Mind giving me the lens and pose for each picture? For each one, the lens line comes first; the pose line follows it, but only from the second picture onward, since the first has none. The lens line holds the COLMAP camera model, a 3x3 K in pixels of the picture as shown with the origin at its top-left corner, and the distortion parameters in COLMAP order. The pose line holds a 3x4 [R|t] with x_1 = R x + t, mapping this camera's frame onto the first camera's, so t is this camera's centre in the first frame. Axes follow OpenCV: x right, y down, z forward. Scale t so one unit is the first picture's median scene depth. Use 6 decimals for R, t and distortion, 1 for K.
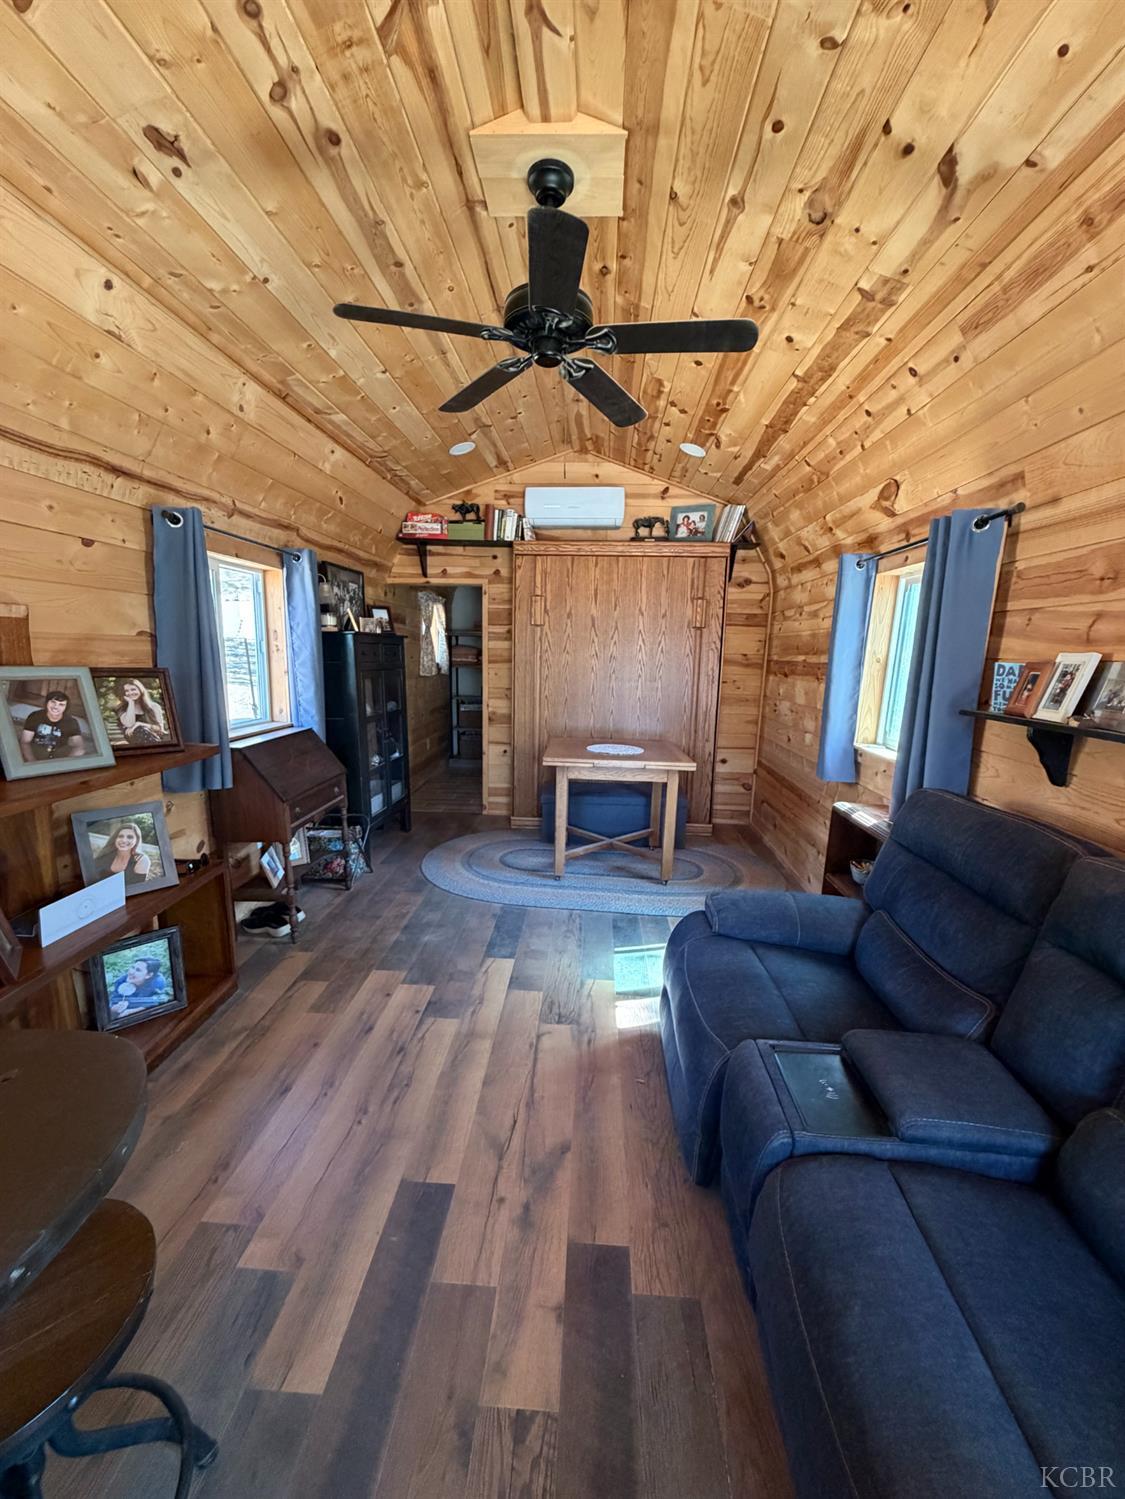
lens RADIAL K [[602.9, 0, 556.0], [0, 602.9, 757.8], [0, 0, 1]] dist [0.000361, 0.000027]
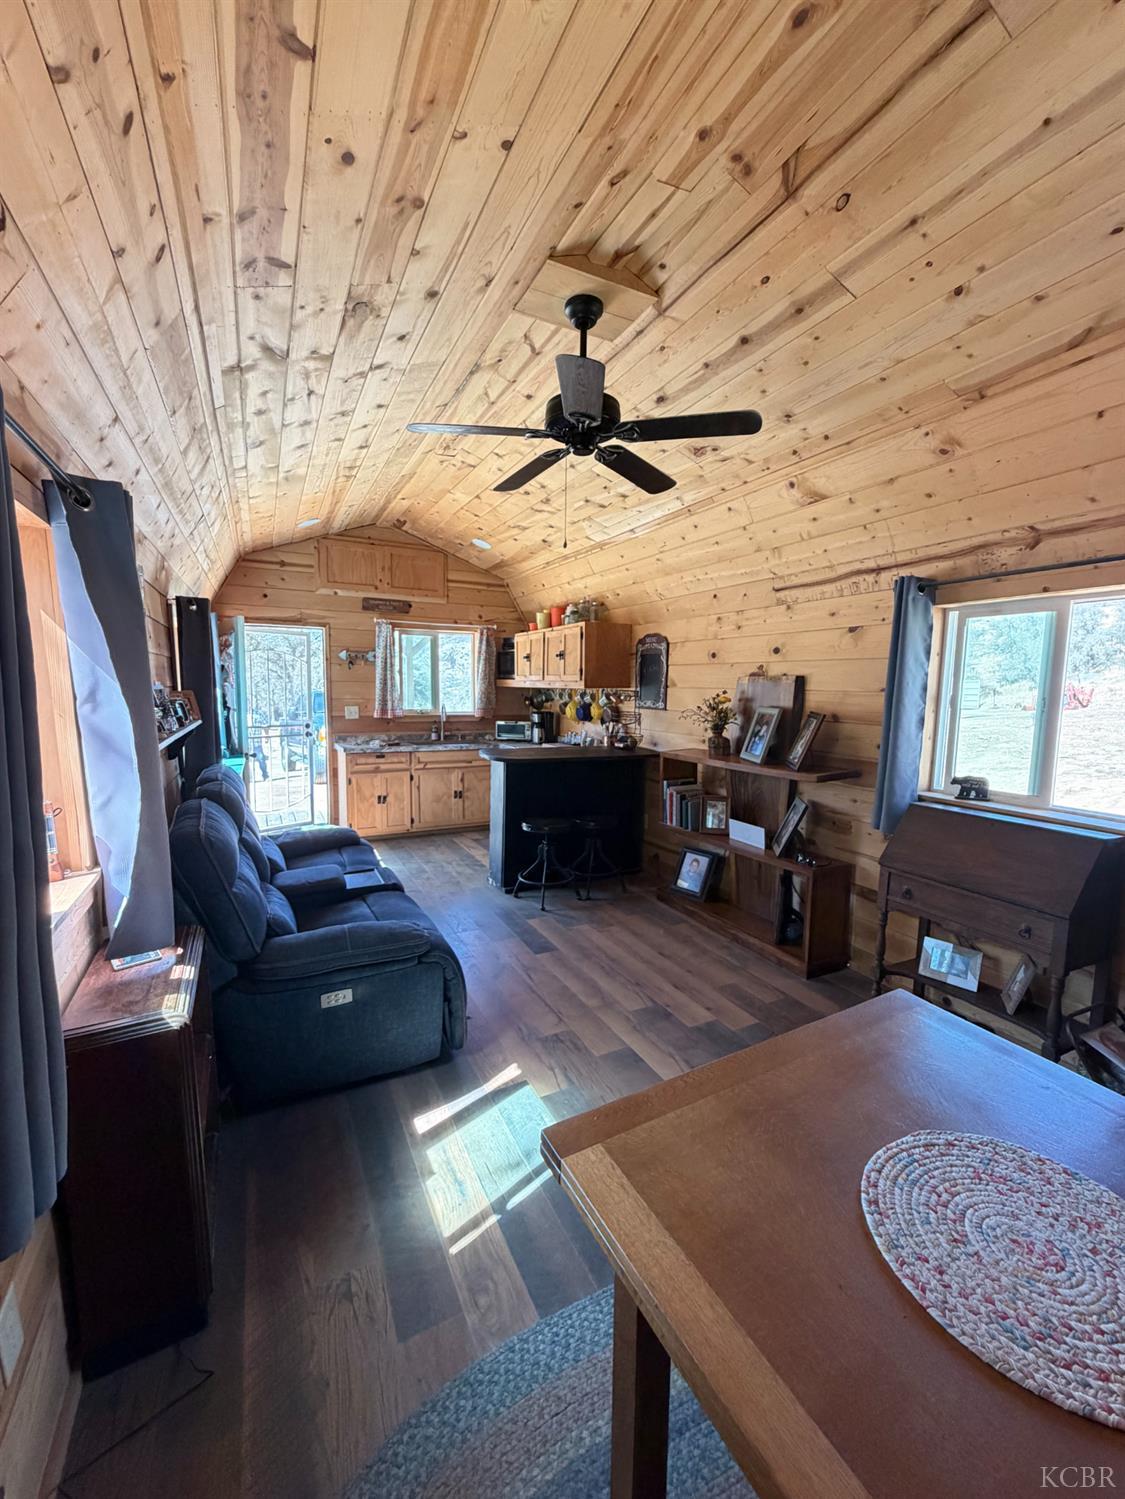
lens RADIAL K [[602.9, 0, 565.0], [0, 602.9, 757.0], [0, 0, 1]] dist [0.000361, 0.000027]
pose [[-0.861491, 0.030899, -0.506832, 0.550361], [-0.118327, 0.958451, 0.259558, -0.338797], [0.493793, 0.283578, -0.822041, 1.848394]]
